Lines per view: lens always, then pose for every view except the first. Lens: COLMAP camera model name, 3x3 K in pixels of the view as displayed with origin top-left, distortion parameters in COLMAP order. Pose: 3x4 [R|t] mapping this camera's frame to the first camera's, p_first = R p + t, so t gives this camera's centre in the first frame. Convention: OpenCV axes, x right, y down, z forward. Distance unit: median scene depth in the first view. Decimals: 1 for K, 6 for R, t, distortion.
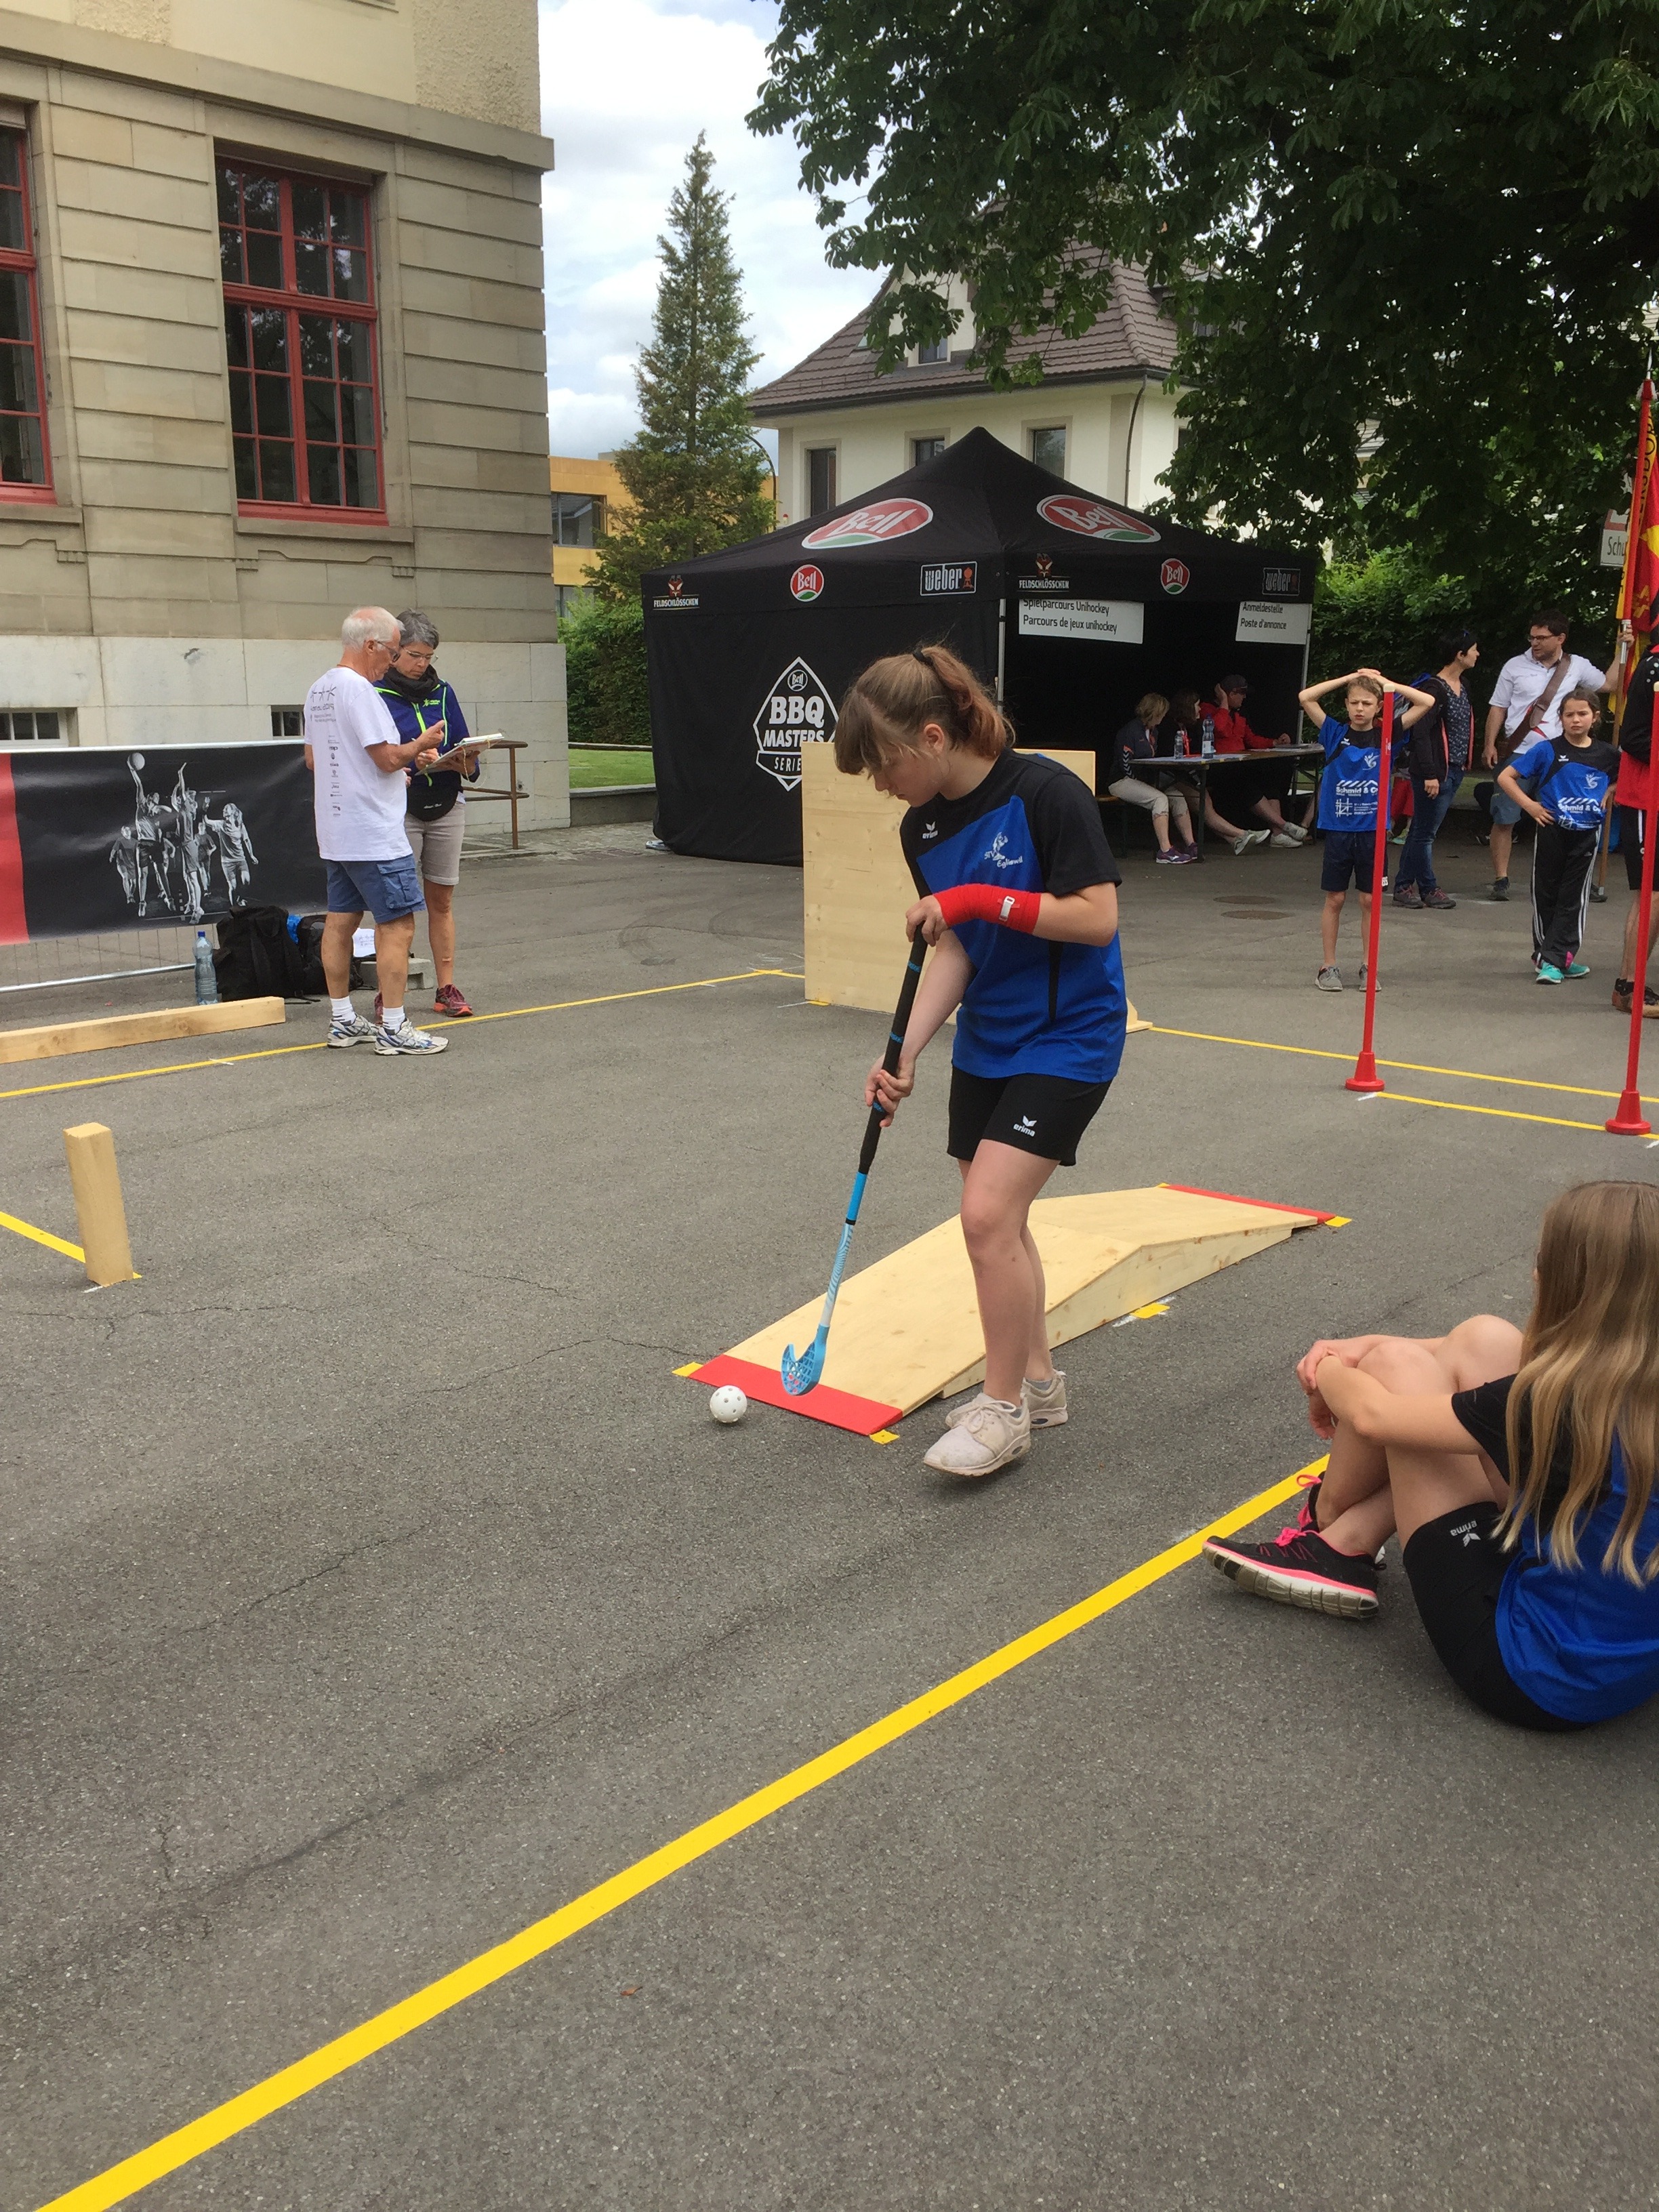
lens RADIAL K [[1901.5, 0, 851.9], [0, 1901.5, 1118.9], [0, 0, 1]] dist [0.090024, -0.137506]
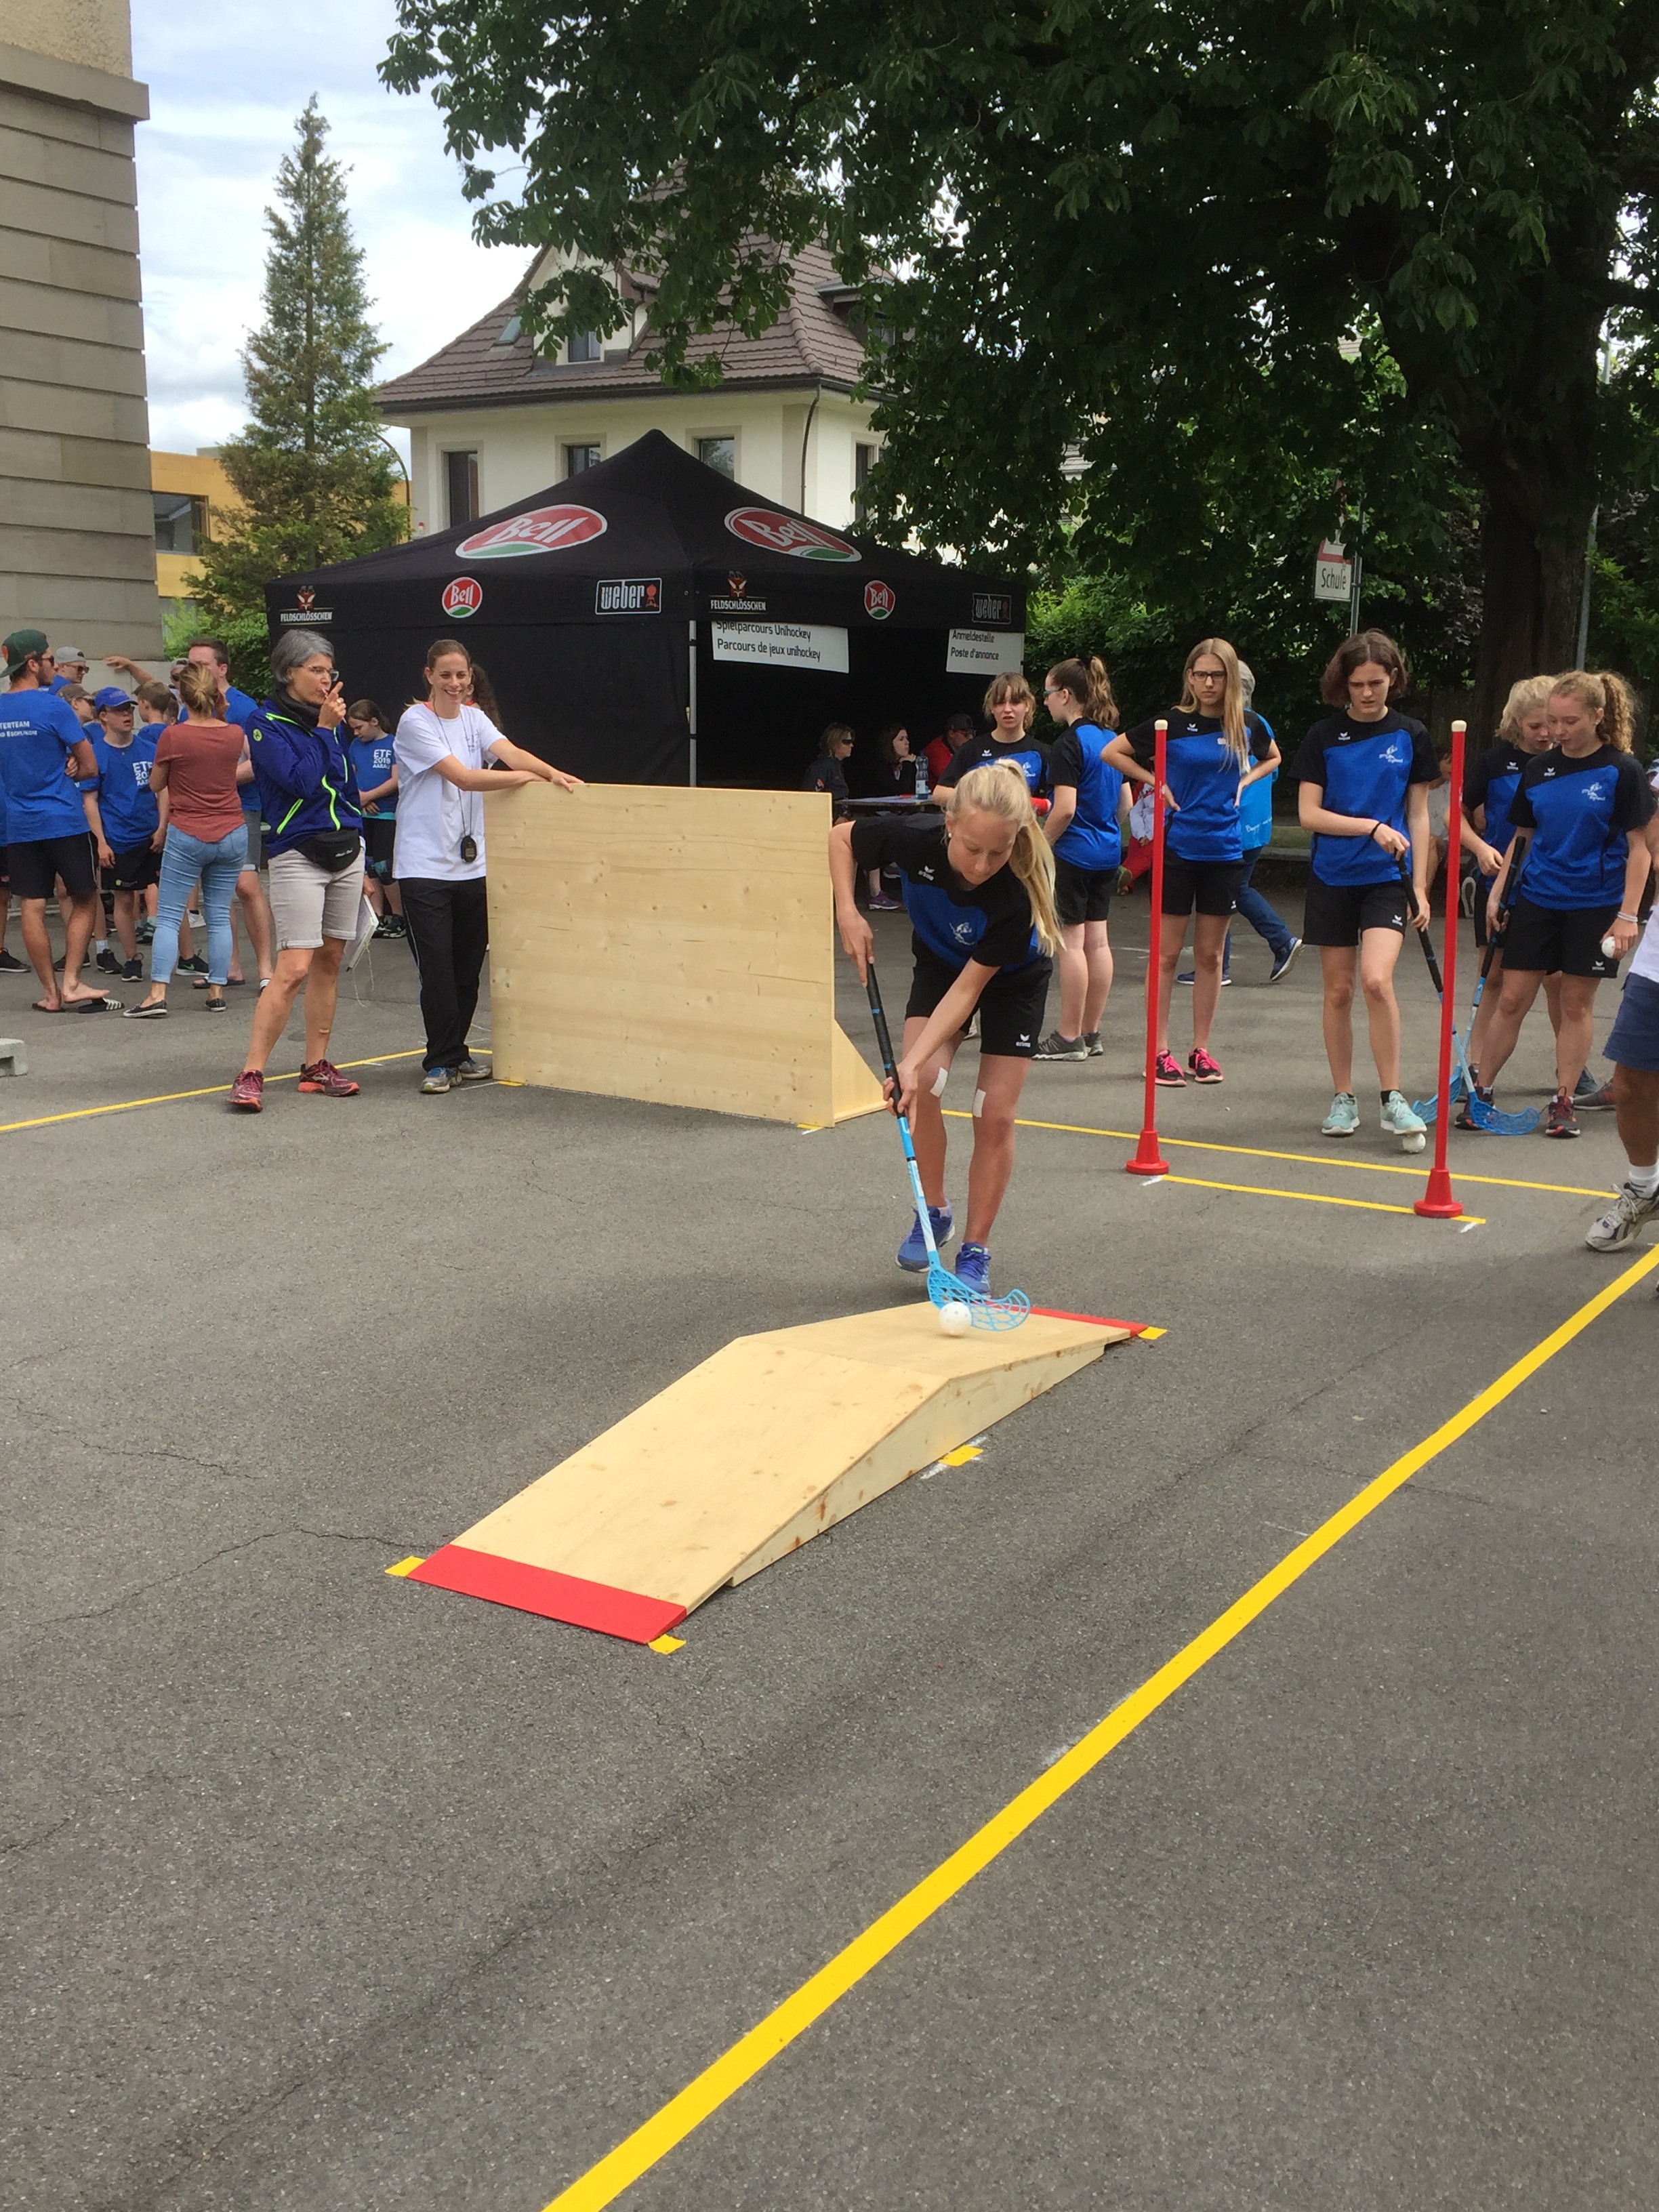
lens RADIAL K [[2110.9, 0, 859.7], [0, 2110.9, 1106.2], [0, 0, 1]] dist [0.098183, -0.140266]
pose [[0.986109, -0.022296, 0.164593, -0.024476], [0.029110, 0.998811, -0.039099, -0.011752], [-0.163526, 0.043347, 0.985586, 0.054099]]
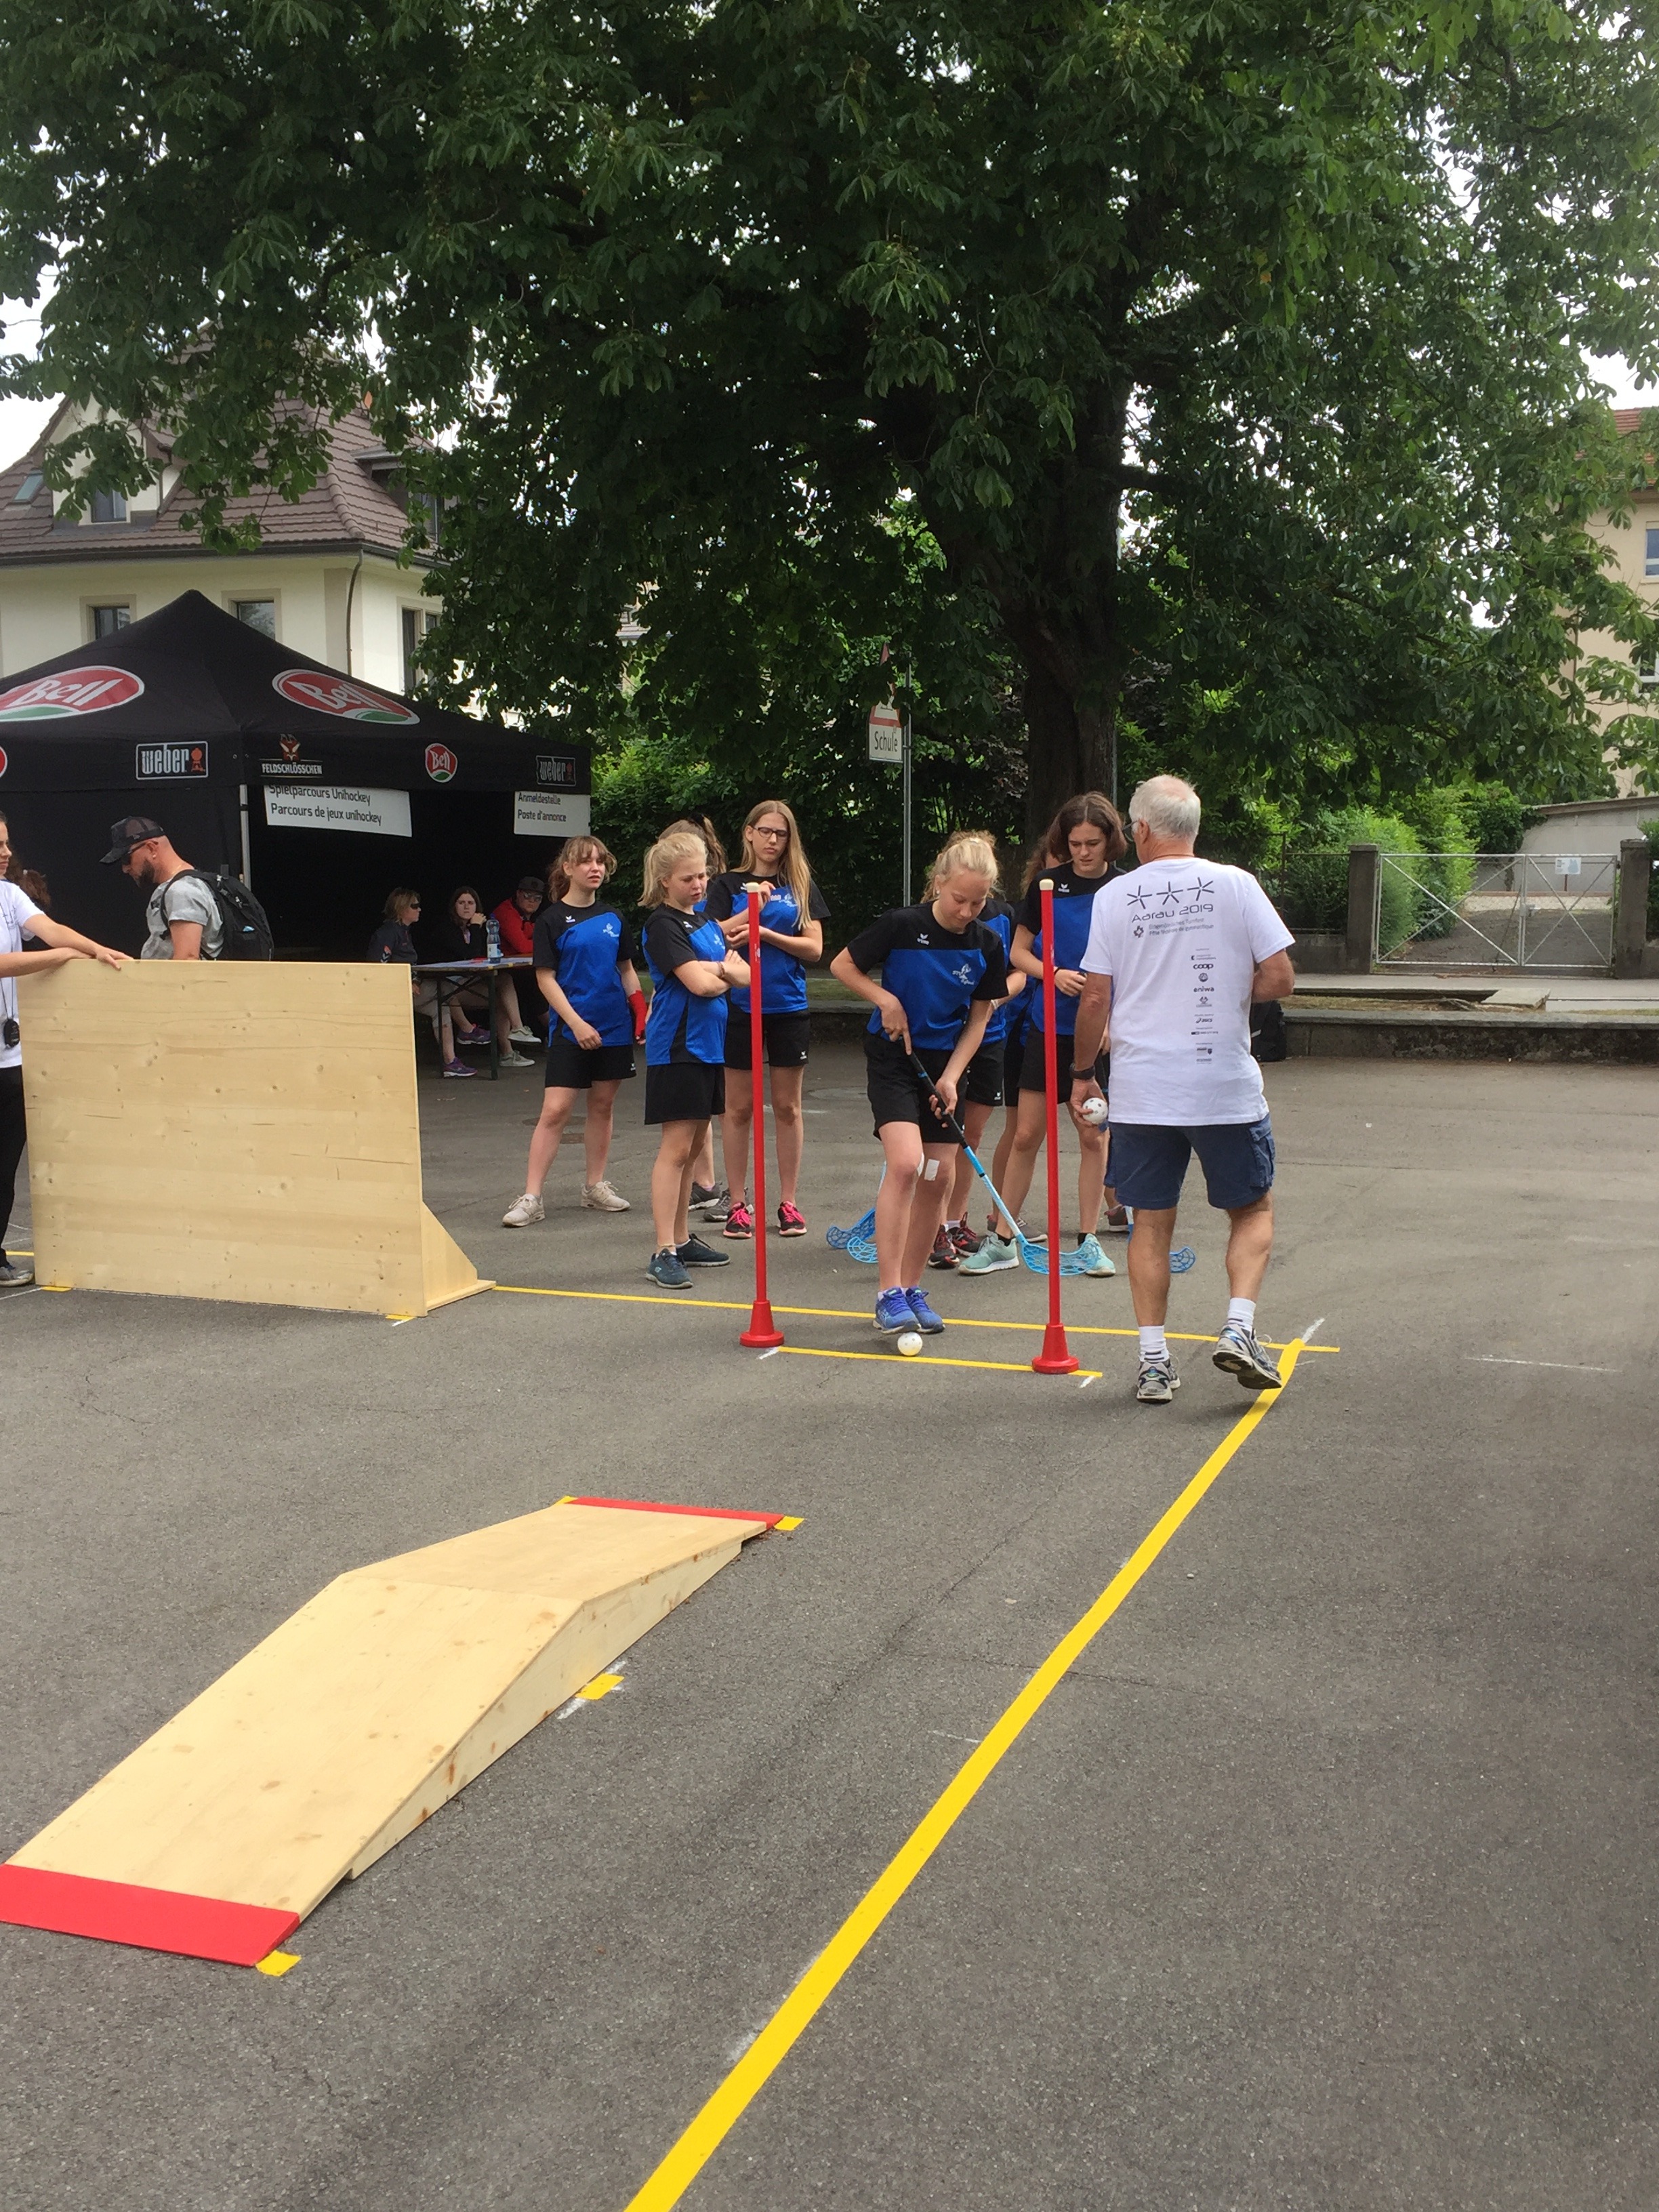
lens RADIAL K [[2105.2, 0, 865.2], [0, 2105.2, 1108.6], [0, 0, 1]] dist [0.096388, -0.139687]
pose [[0.930589, -0.051118, 0.362479, -0.027048], [0.092409, 0.990936, -0.097497, -0.023950], [-0.354210, 0.124226, 0.926878, 0.094438]]
